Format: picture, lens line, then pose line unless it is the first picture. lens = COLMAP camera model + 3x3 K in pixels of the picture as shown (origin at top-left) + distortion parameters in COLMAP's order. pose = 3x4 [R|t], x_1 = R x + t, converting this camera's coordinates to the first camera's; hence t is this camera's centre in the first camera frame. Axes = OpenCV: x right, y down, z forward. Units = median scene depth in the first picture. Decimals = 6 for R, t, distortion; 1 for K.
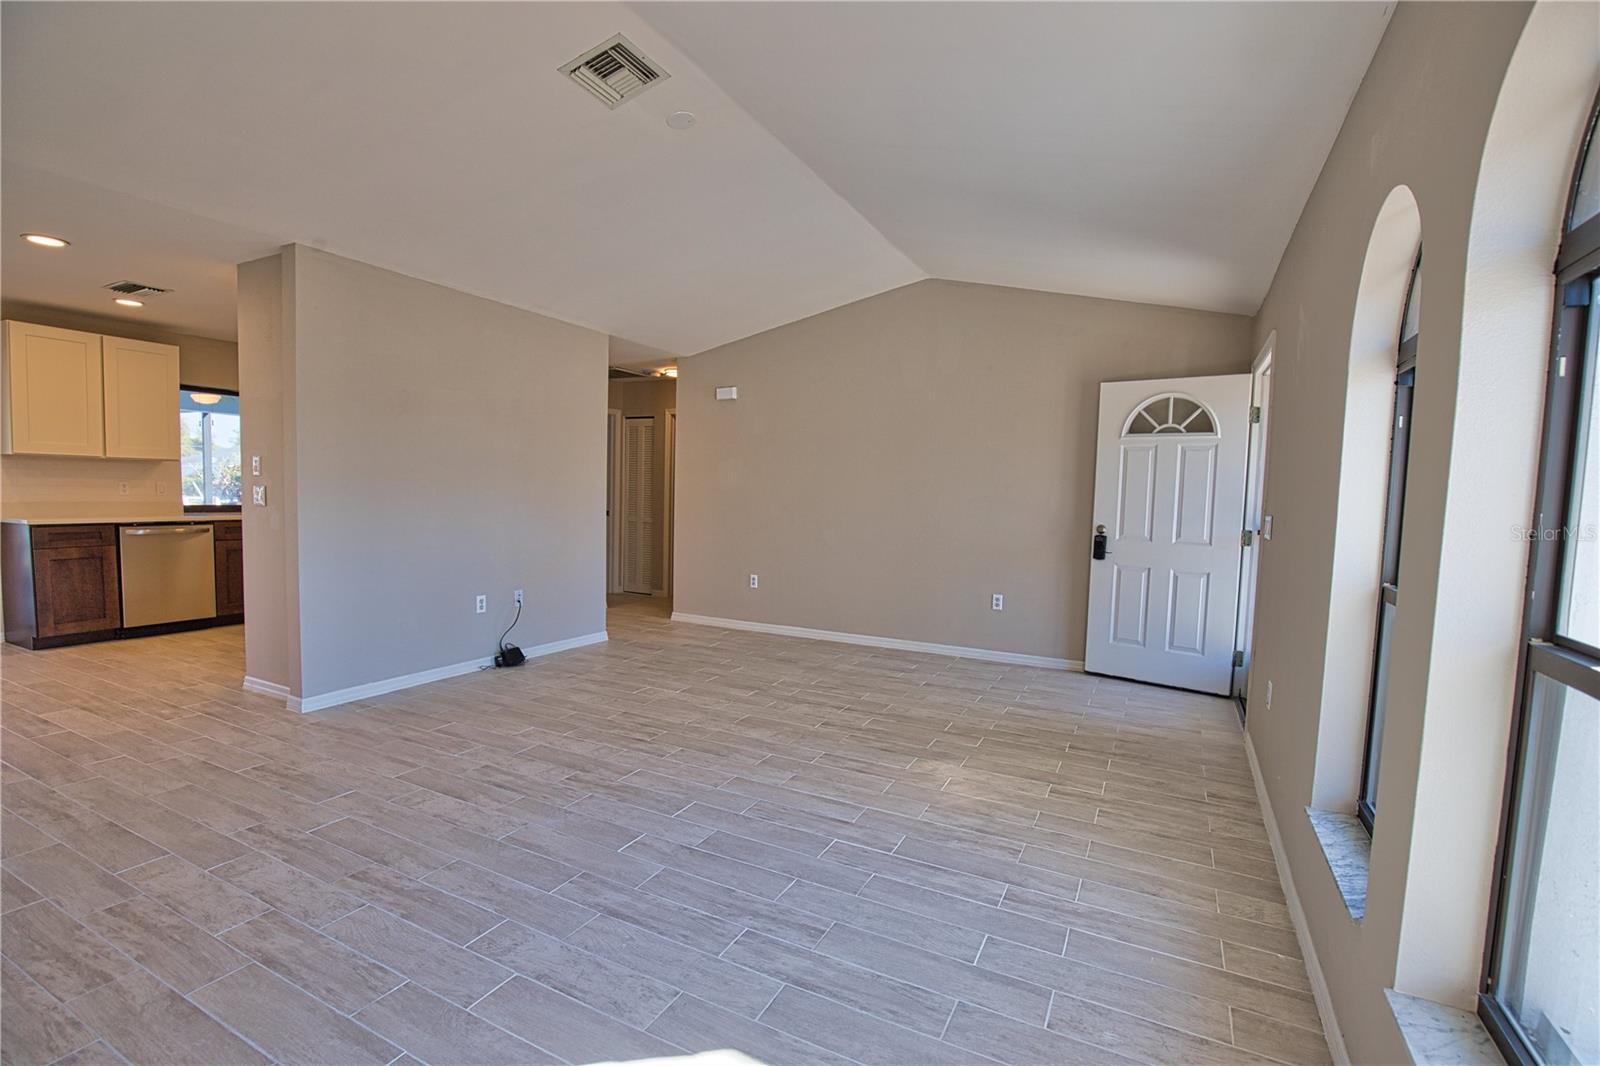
lens RADIAL K [[732.1, 0, 803.5], [0, 732.1, 541.4], [0, 0, 1]] dist [-0.035892, 0.007833]
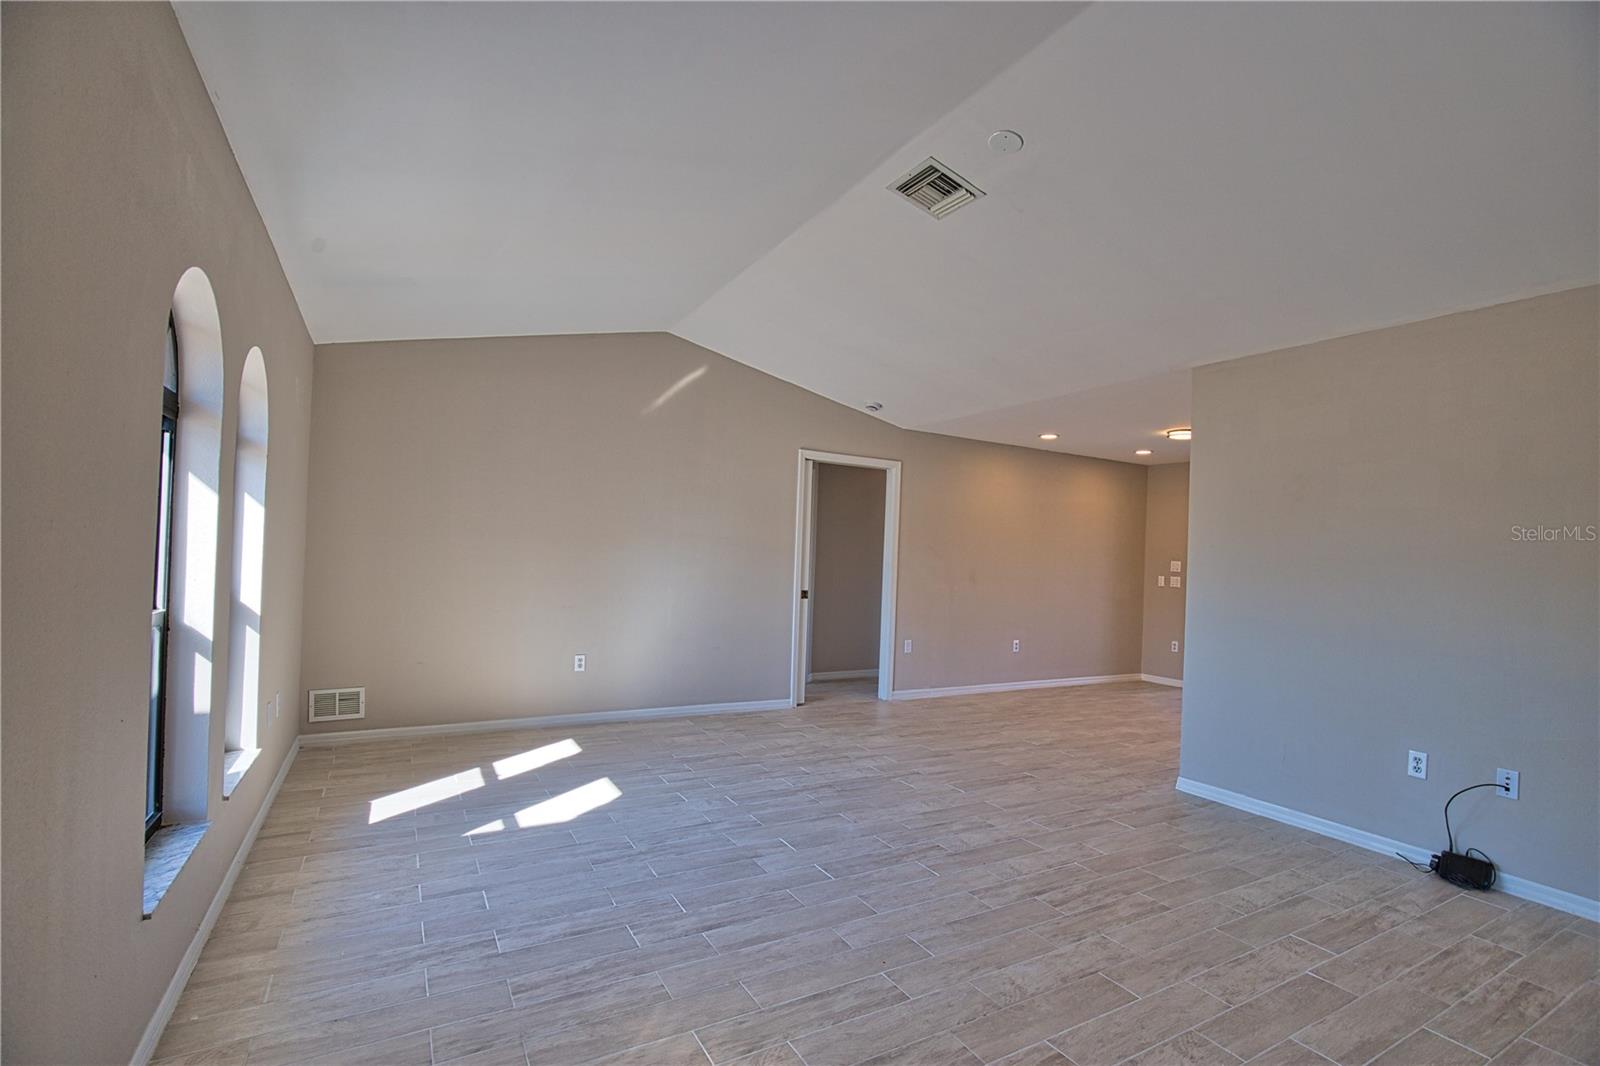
lens RADIAL K [[732.1, 0, 808.9], [0, 732.1, 539.0], [0, 0, 1]] dist [-0.035892, 0.007833]
pose [[-0.551595, -0.065669, -0.831523, 0.574506], [-0.110613, 0.993850, -0.005113, -0.073536], [0.826745, 0.089157, -0.555467, 1.179199]]
